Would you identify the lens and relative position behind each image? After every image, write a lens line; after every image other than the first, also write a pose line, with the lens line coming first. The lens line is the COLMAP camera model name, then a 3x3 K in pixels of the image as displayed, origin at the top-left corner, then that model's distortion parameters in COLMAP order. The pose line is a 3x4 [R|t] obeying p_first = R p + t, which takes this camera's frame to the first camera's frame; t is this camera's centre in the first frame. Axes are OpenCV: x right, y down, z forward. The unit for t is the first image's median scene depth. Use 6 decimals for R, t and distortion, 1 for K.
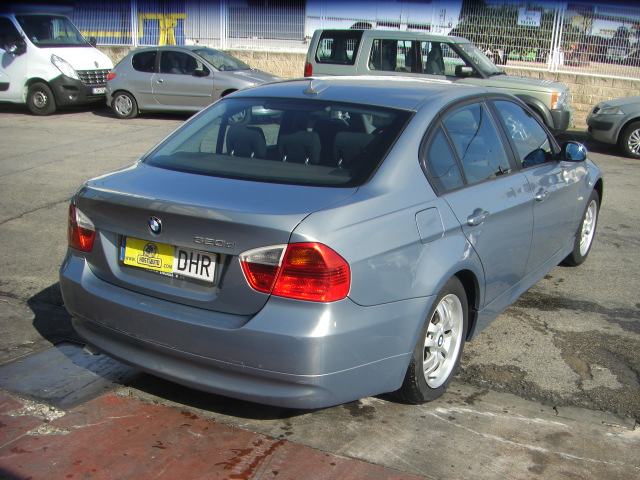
lens RADIAL K [[704.8, 0, 334.3], [0, 704.8, 362.5], [0, 0, 1]] dist [-0.170283, 0.064782]
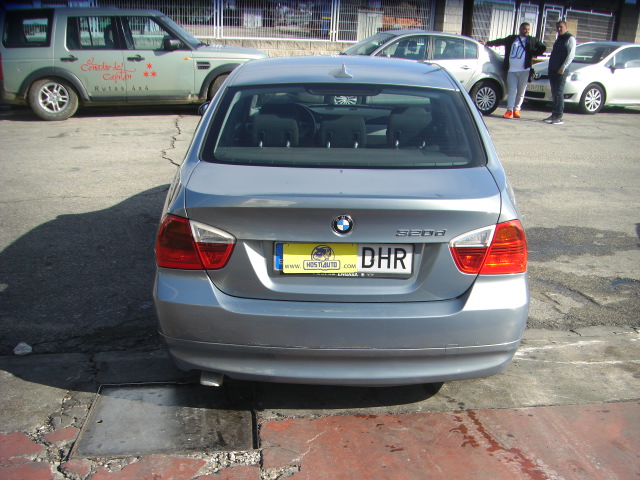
lens RADIAL K [[704.8, 0, 334.3], [0, 704.8, 362.5], [0, 0, 1]] dist [-0.170283, 0.064782]
pose [[0.850977, -0.240370, 0.466969, -0.730106], [0.220509, 0.970479, 0.097706, -0.108542], [-0.476669, 0.019825, 0.878859, 0.170799]]
